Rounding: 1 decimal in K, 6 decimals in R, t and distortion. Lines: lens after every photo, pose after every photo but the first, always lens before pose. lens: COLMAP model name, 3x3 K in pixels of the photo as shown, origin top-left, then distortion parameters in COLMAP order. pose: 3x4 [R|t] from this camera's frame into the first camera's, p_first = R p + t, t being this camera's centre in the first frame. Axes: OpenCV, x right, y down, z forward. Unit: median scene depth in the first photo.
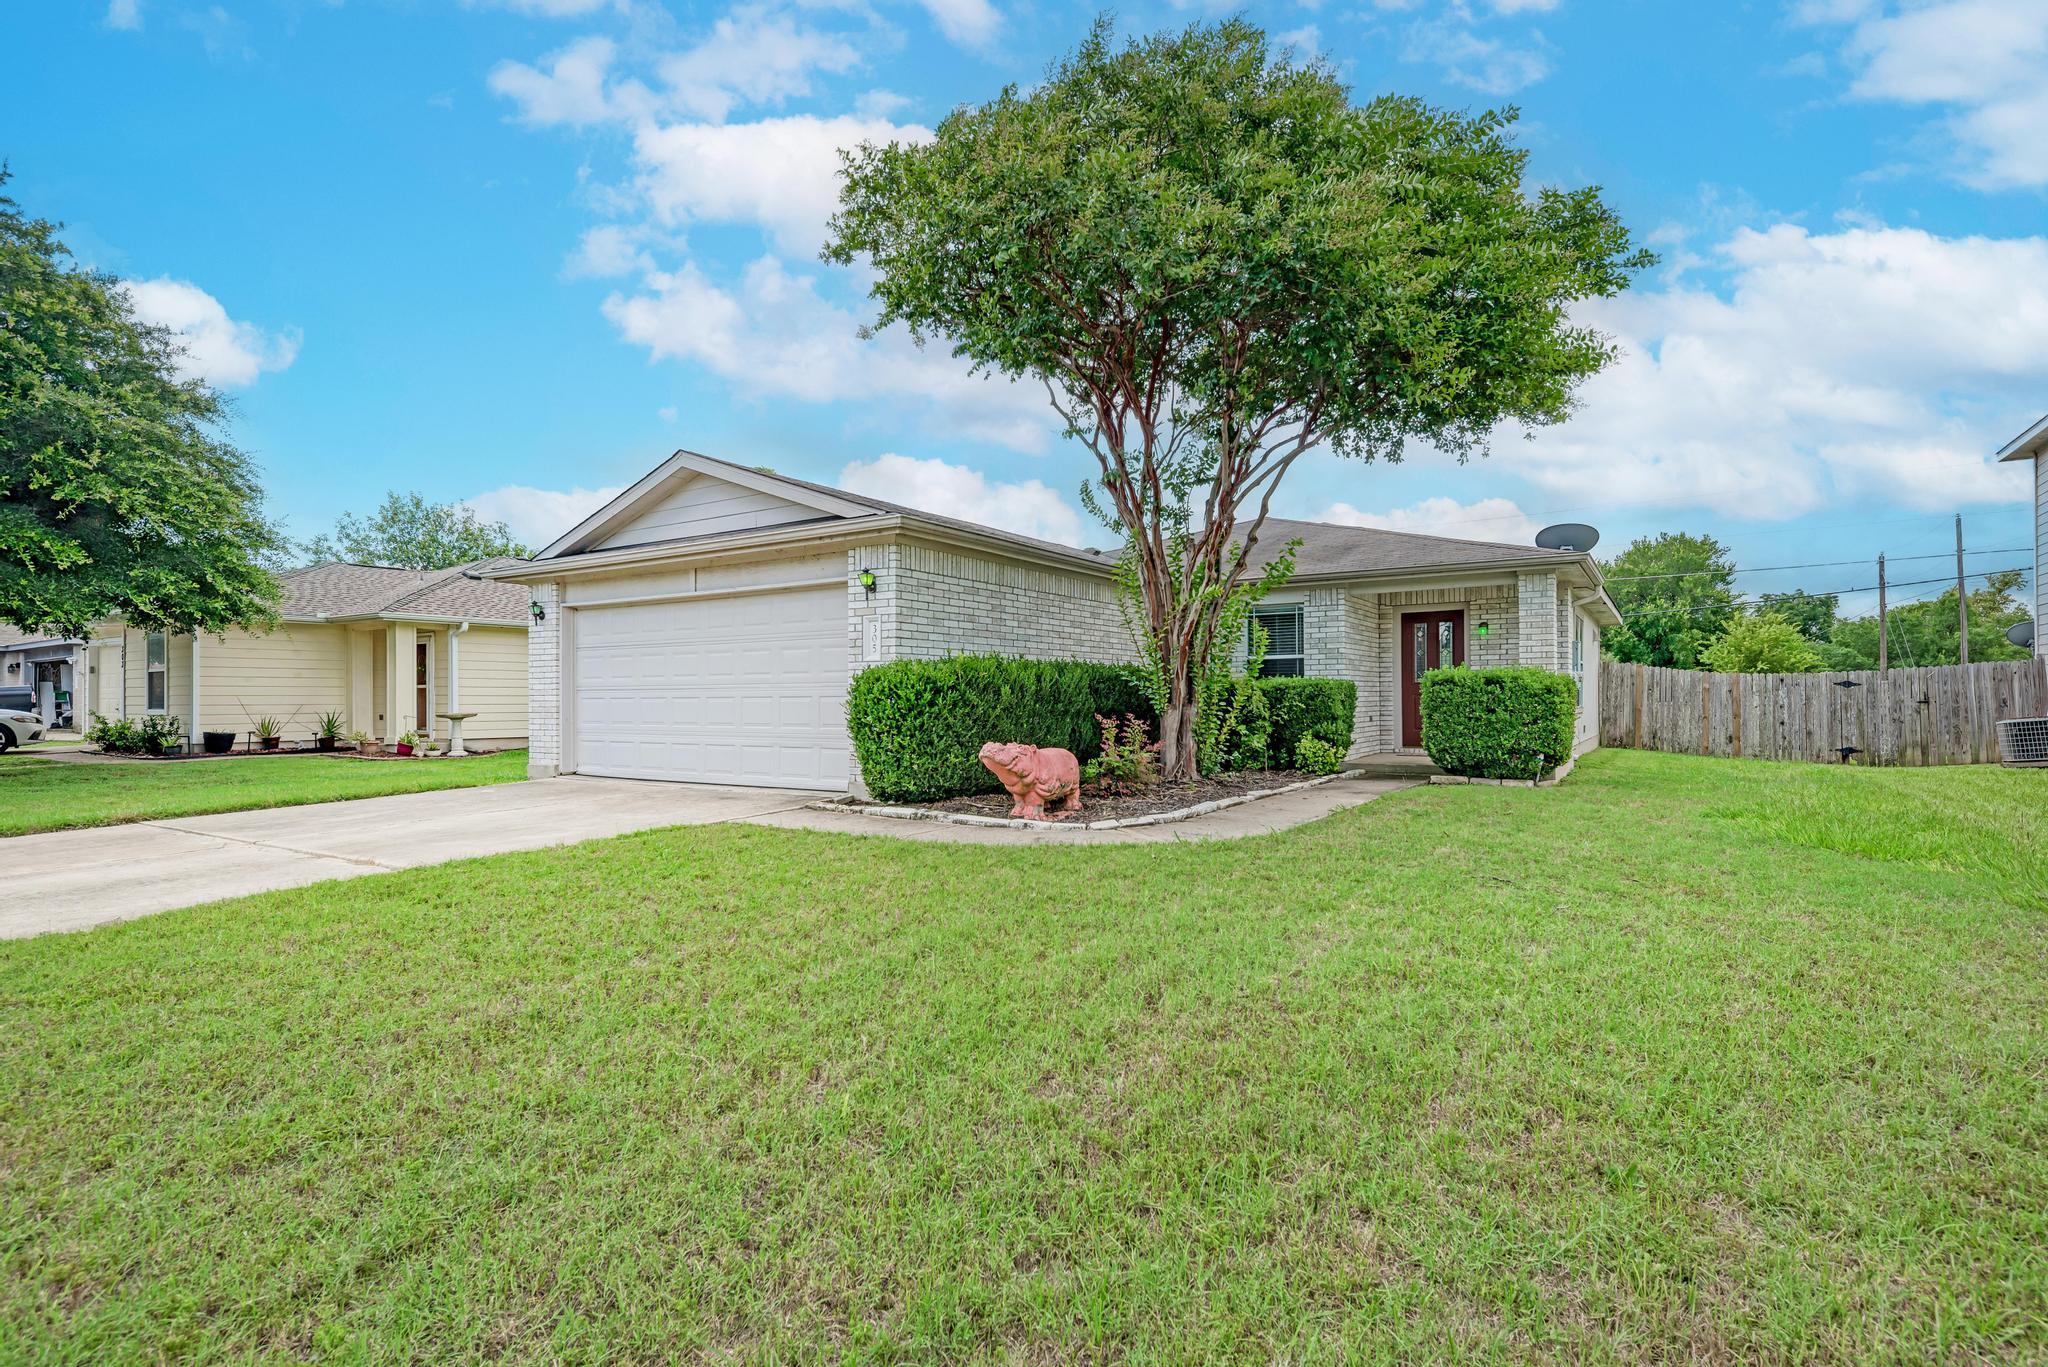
lens RADIAL K [[992.8, 0, 1033.9], [0, 992.8, 691.8], [0, 0, 1]] dist [0.015703, -0.003379]
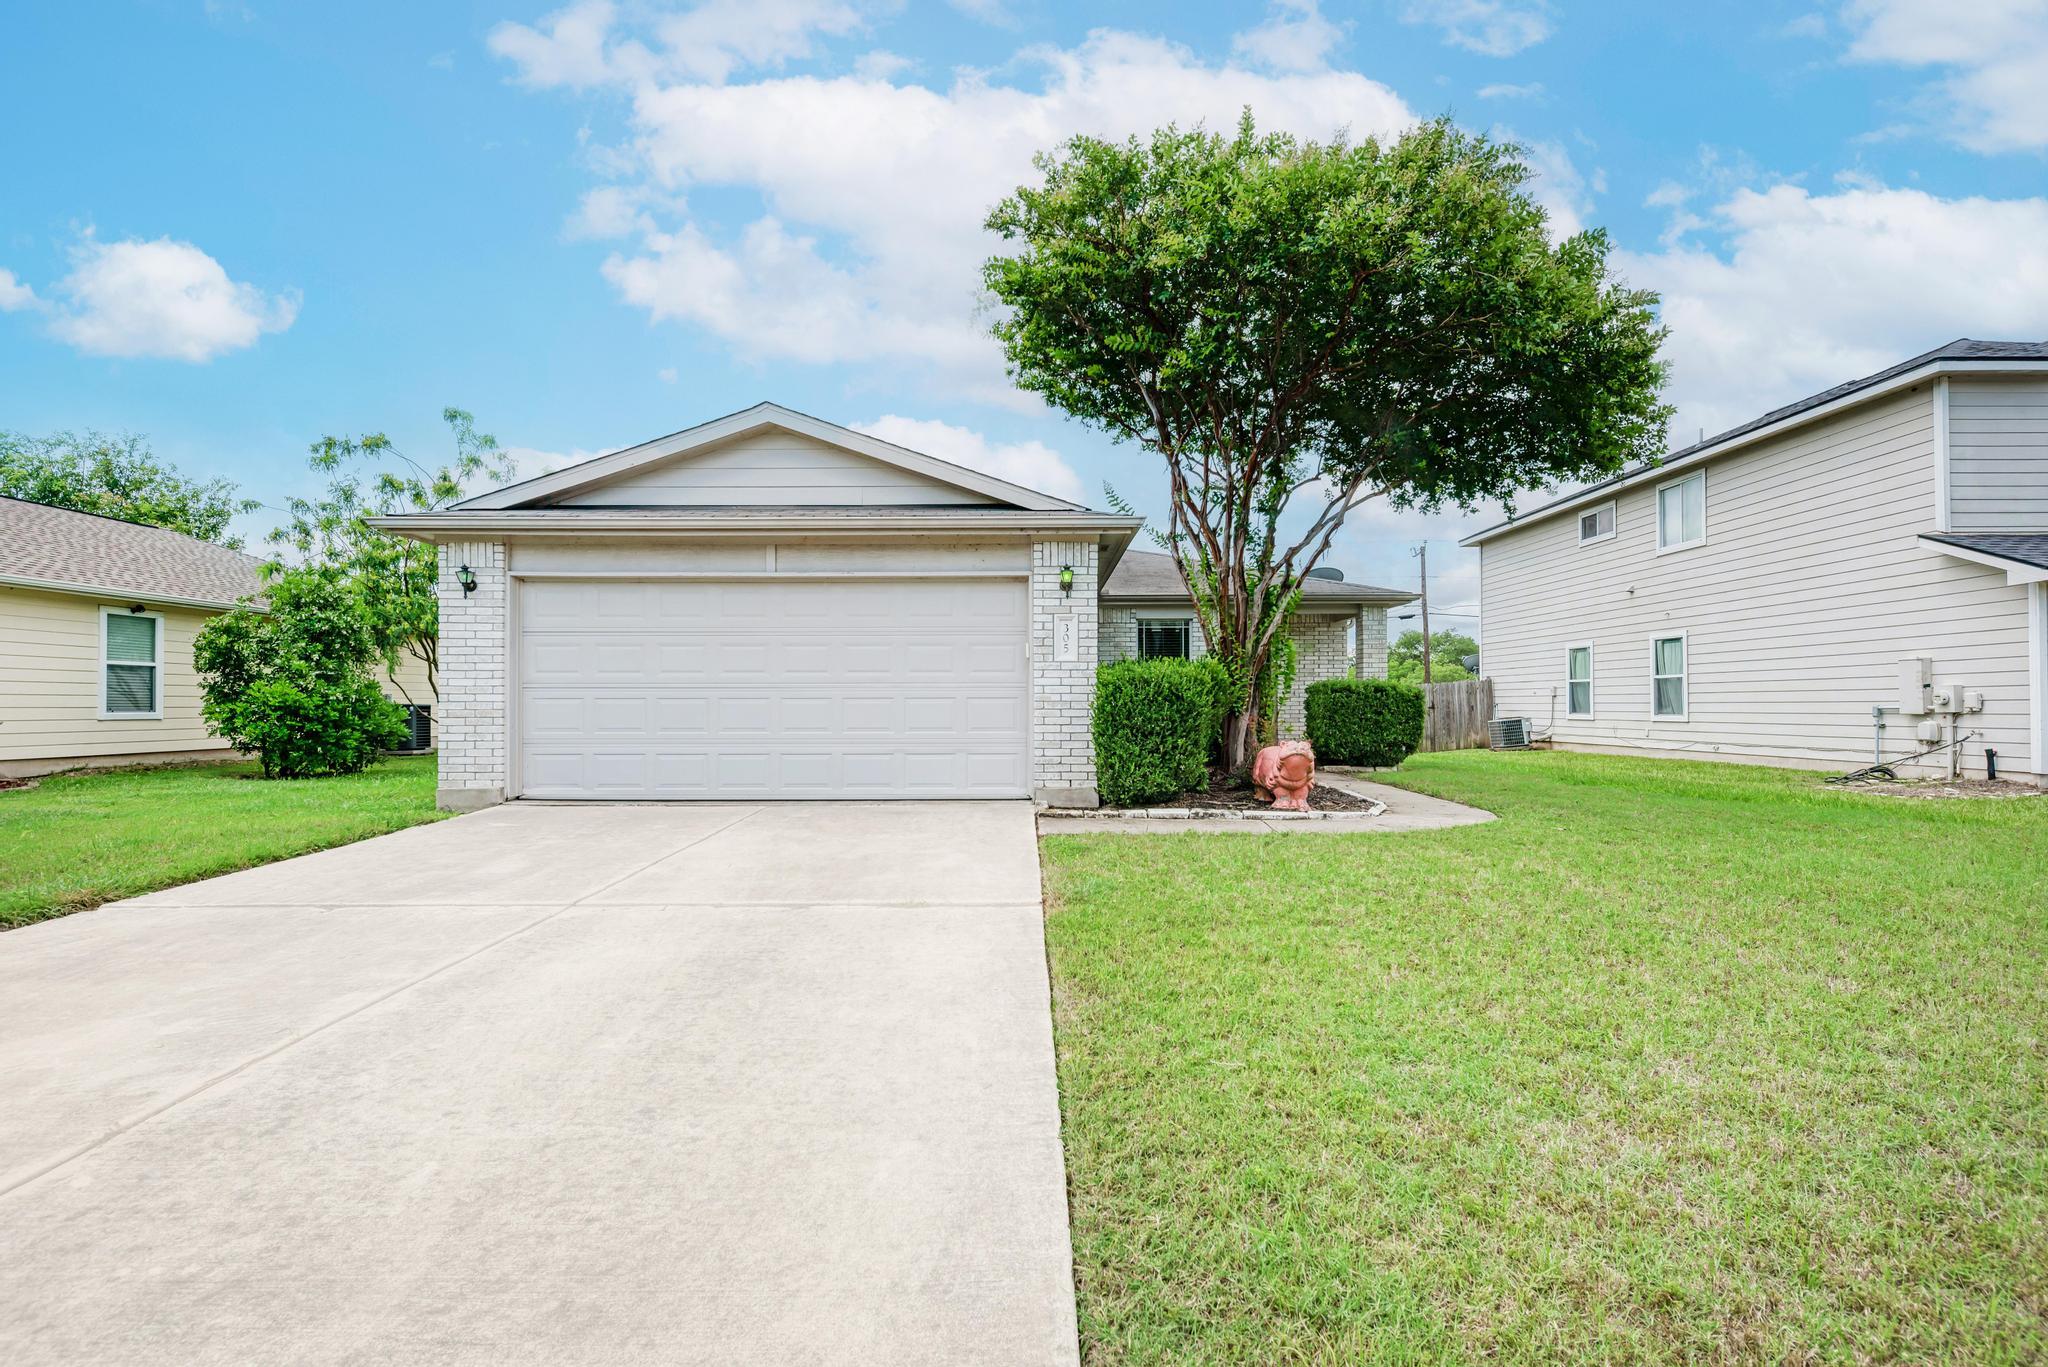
lens RADIAL K [[992.8, 0, 1028.7], [0, 992.8, 700.5], [0, 0, 1]] dist [0.015703, -0.003379]
pose [[0.841947, 0.006251, 0.539524, -0.553811], [-0.007113, 0.999975, -0.000486, 0.006186], [-0.539513, -0.003429, 0.841970, 0.158197]]
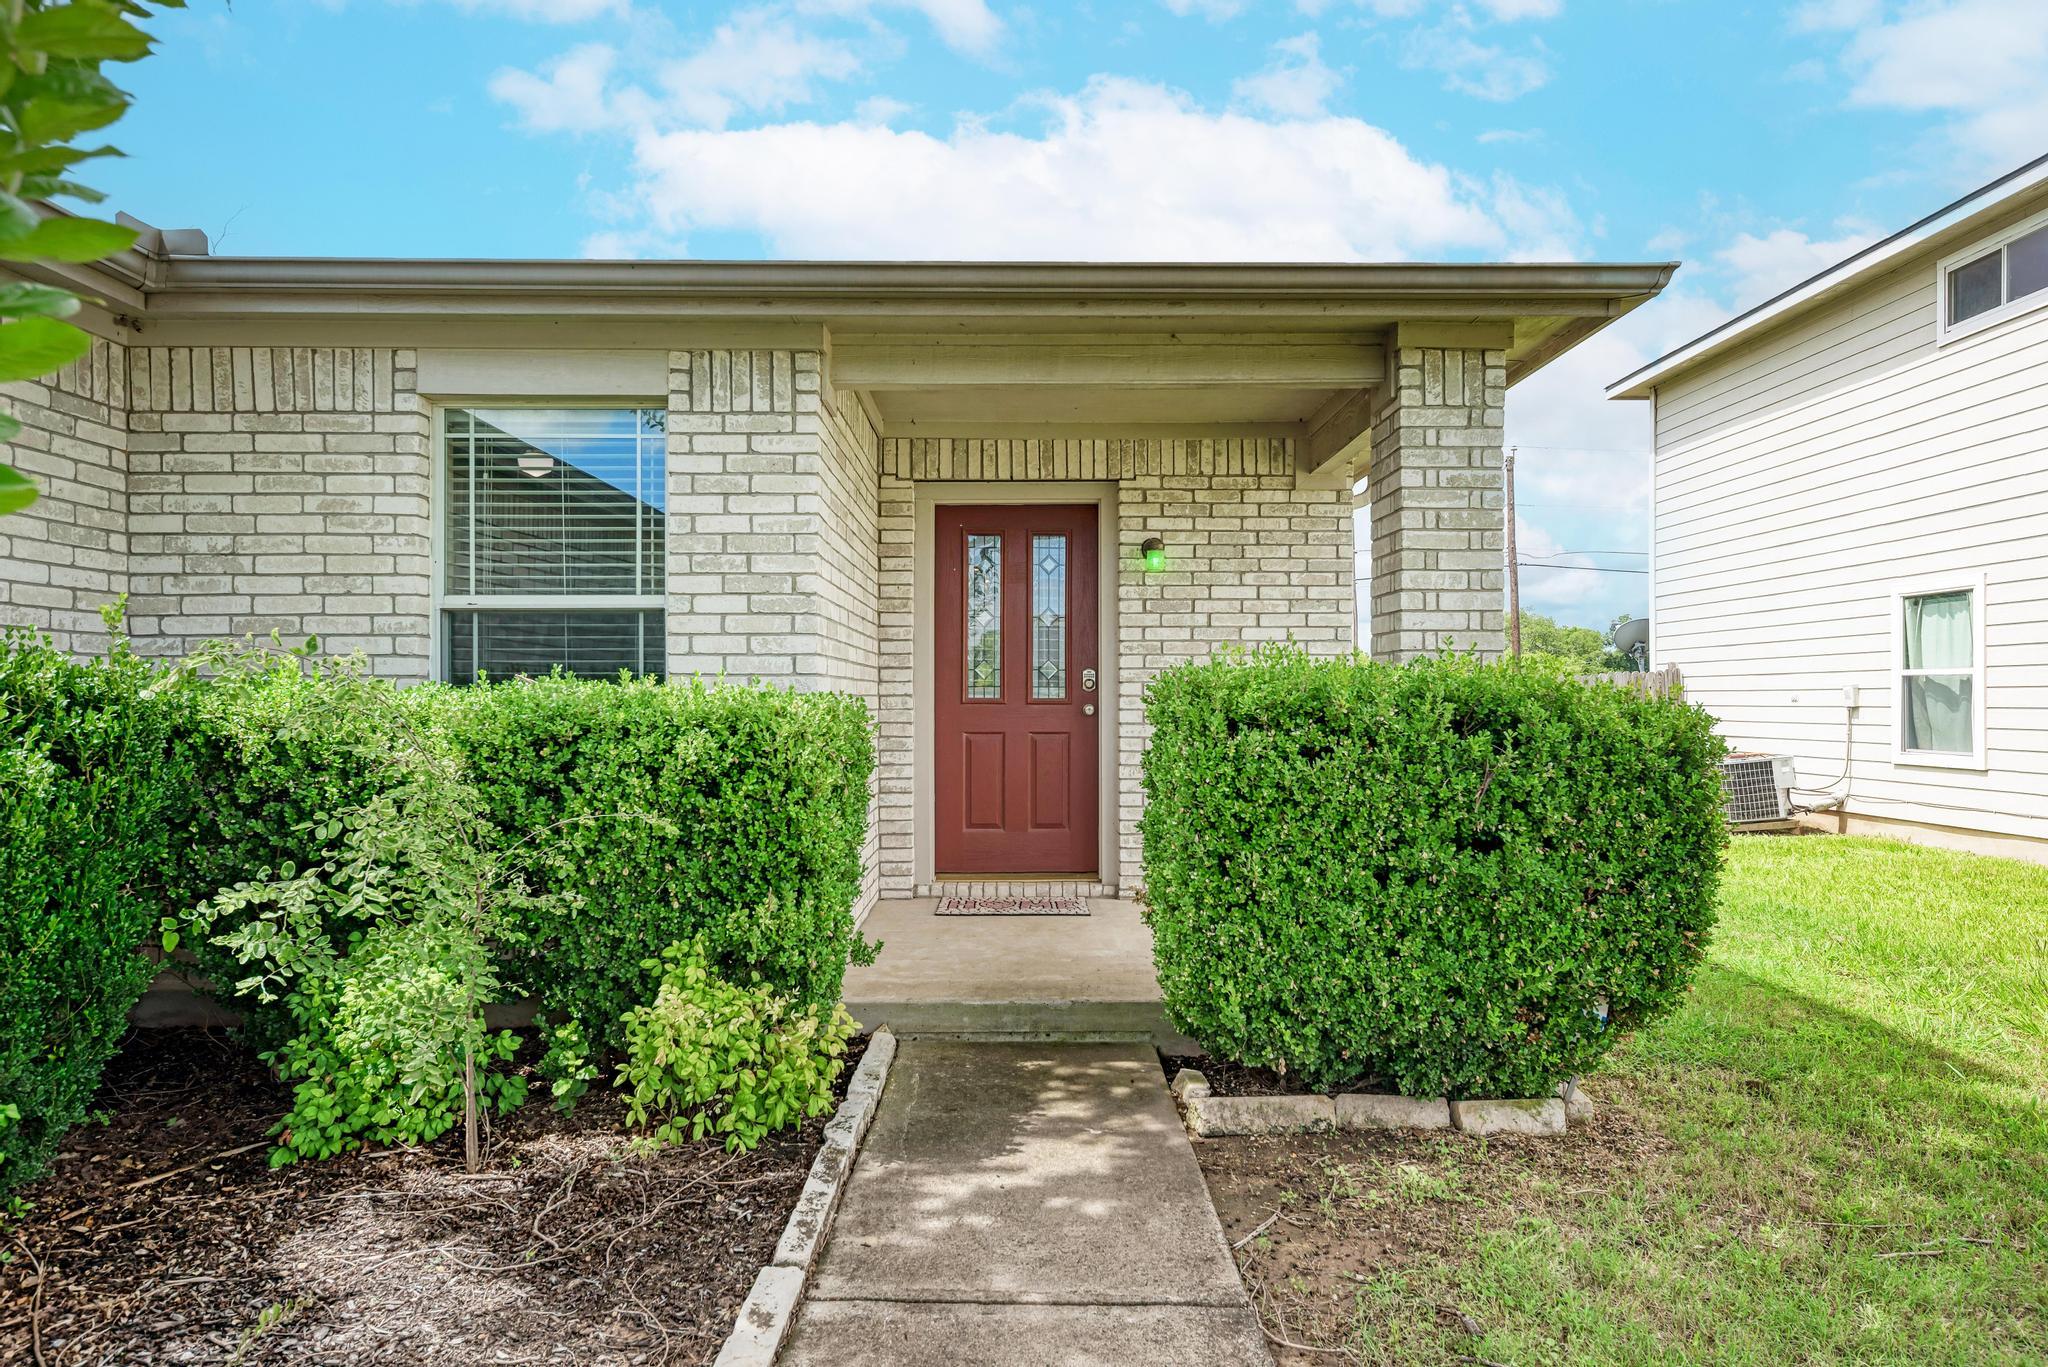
lens RADIAL K [[1184.1, 0, 1034.5], [0, 1184.1, 694.5], [0, 0, 1]] dist [0.003458, 0.001134]
pose [[0.836189, 0.009189, 0.548364, 0.201217], [-0.010603, 0.999944, -0.000587, -0.013180], [-0.548338, -0.005324, 0.836240, 0.757970]]
